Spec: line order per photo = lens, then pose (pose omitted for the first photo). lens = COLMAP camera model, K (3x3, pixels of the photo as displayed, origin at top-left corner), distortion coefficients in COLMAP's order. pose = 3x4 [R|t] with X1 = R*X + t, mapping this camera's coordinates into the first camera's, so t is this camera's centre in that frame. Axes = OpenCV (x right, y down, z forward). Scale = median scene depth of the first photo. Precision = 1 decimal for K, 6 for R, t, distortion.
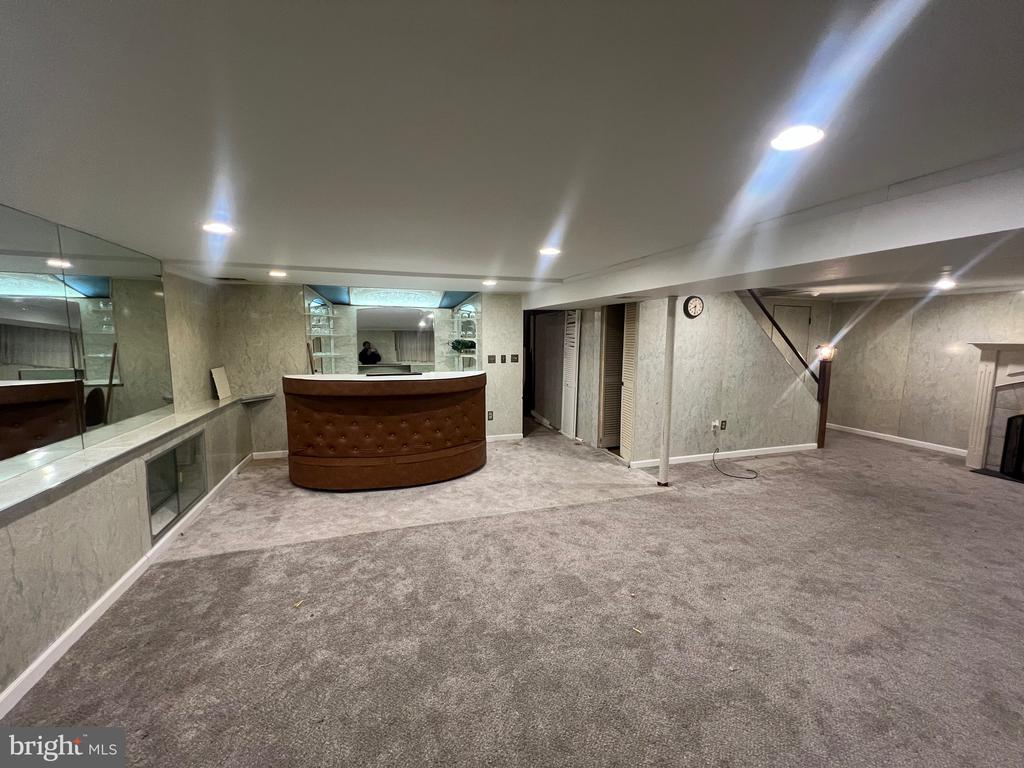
lens RADIAL K [[408.1, 0, 513.2], [0, 408.1, 381.4], [0, 0, 1]] dist [-0.000877, 0.000036]
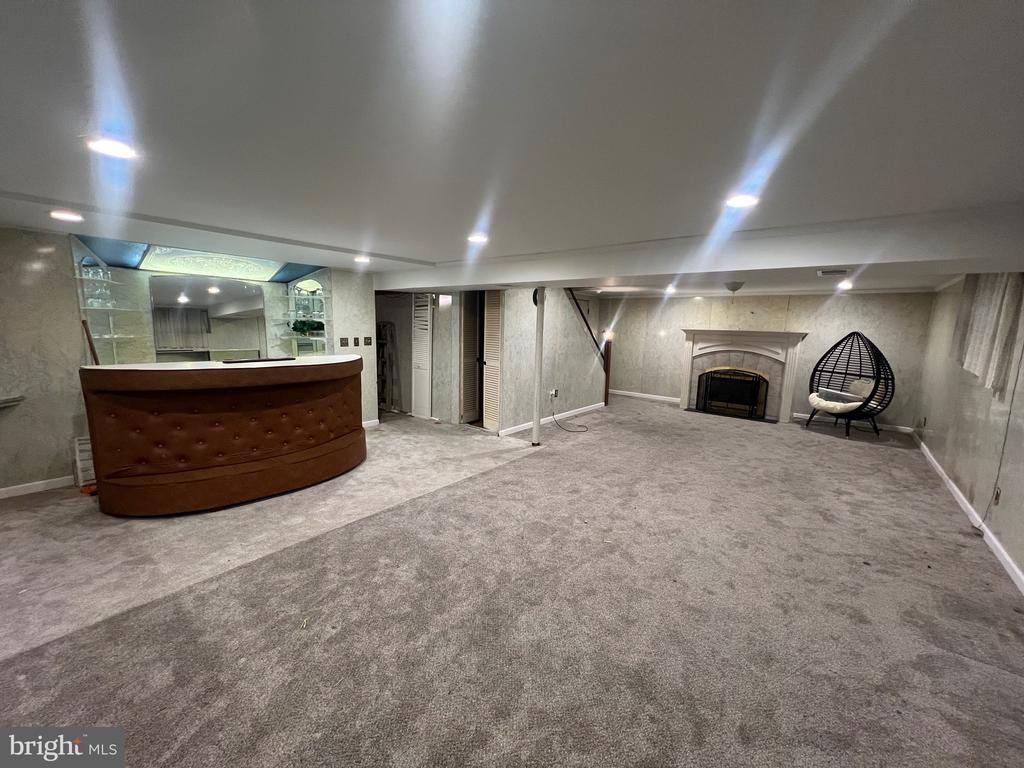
lens RADIAL K [[408.1, 0, 513.2], [0, 408.1, 381.4], [0, 0, 1]] dist [-0.000877, 0.000036]
pose [[0.841148, -0.059313, 0.537543, -0.289276], [0.039437, 0.998048, 0.048415, 0.005439], [-0.539365, -0.019526, 0.841845, 0.024661]]
